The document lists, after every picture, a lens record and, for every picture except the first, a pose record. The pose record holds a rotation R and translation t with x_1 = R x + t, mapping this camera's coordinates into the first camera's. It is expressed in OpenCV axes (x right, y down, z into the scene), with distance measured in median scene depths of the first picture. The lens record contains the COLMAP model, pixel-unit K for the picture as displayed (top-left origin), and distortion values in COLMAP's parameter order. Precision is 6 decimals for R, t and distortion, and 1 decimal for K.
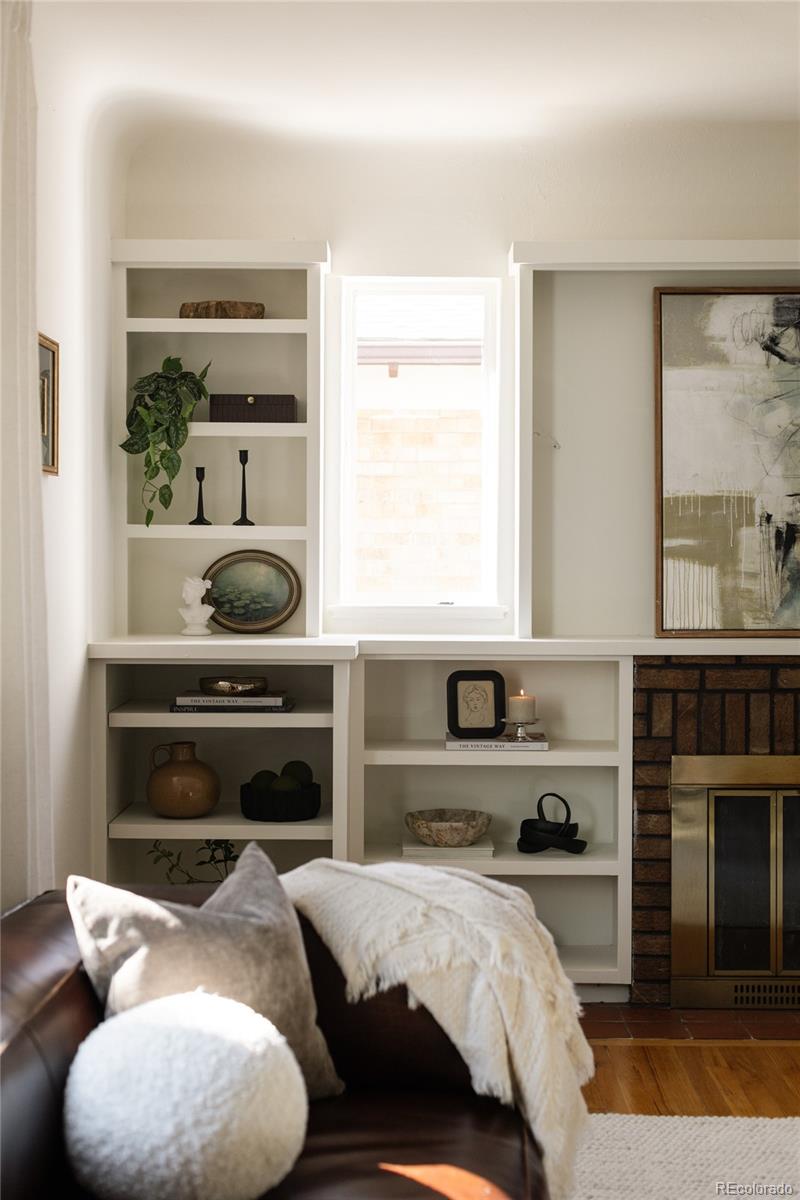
lens RADIAL K [[1681.7, 0, 397.5], [0, 1681.7, 598.2], [0, 0, 1]] dist [-0.005732, 0.000000]
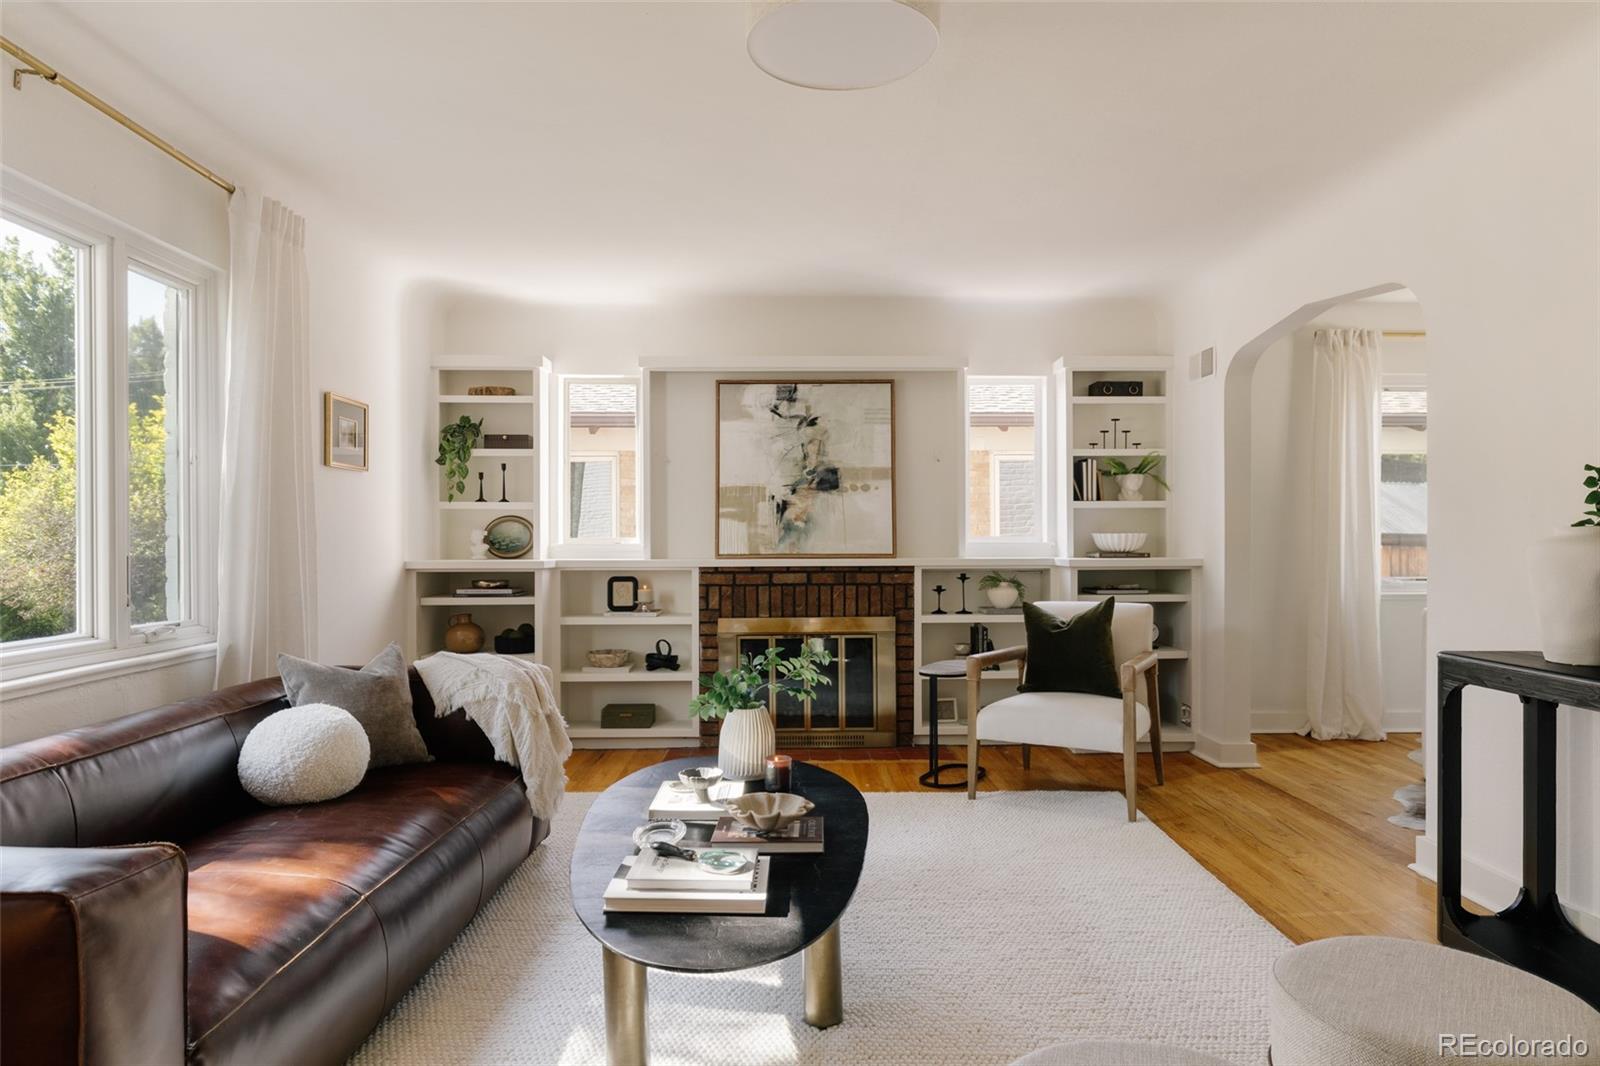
lens RADIAL K [[948.3, 0, 807.4], [0, 948.3, 538.3], [0, 0, 1]] dist [0.005590, -0.001886]
pose [[0.999144, -0.004849, 0.041085, 0.217182], [0.006156, 0.999477, -0.031747, 0.035643], [-0.040910, 0.031972, 0.998651, -0.103960]]
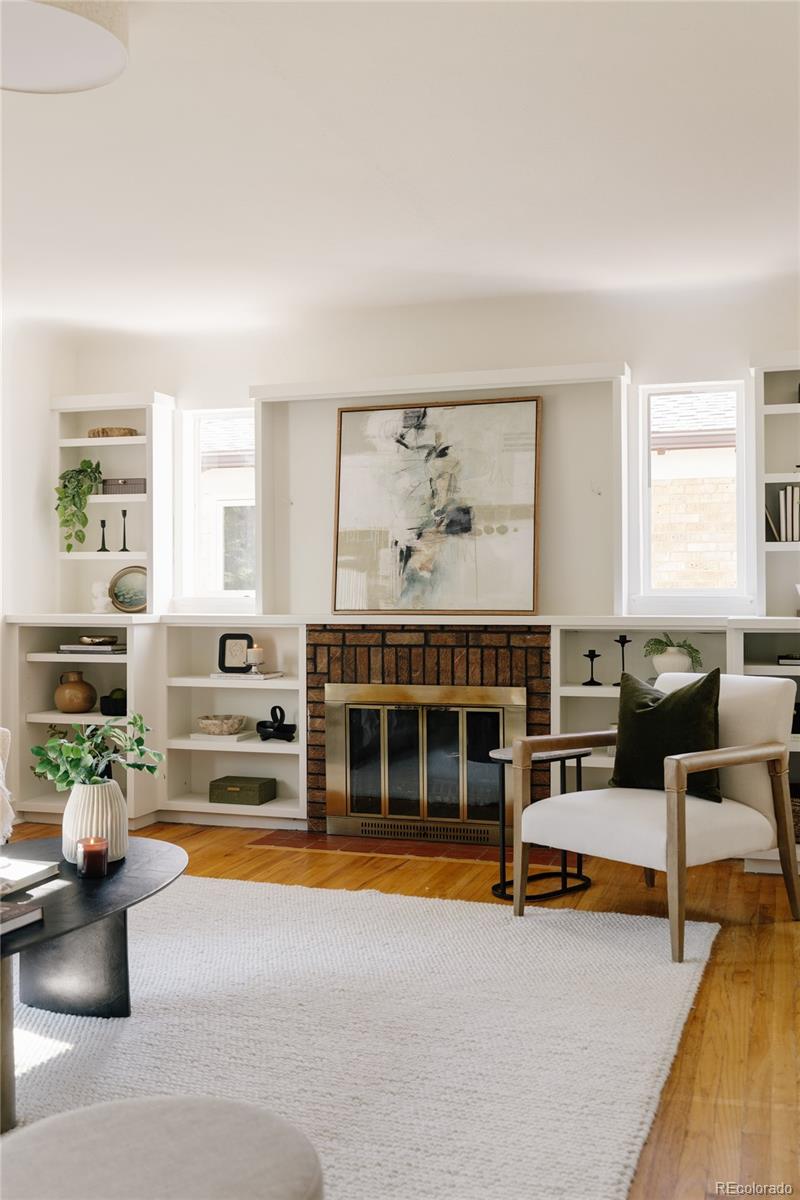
lens RADIAL K [[1137.0, 0, 430.1], [0, 1137.0, 588.5], [0, 0, 1]] dist [0.010753, 0.000000]
pose [[0.959132, -0.005304, -0.282909, 0.576286], [-0.003675, 0.999507, -0.031195, 0.032739], [0.282934, 0.030960, 0.958639, -0.068227]]
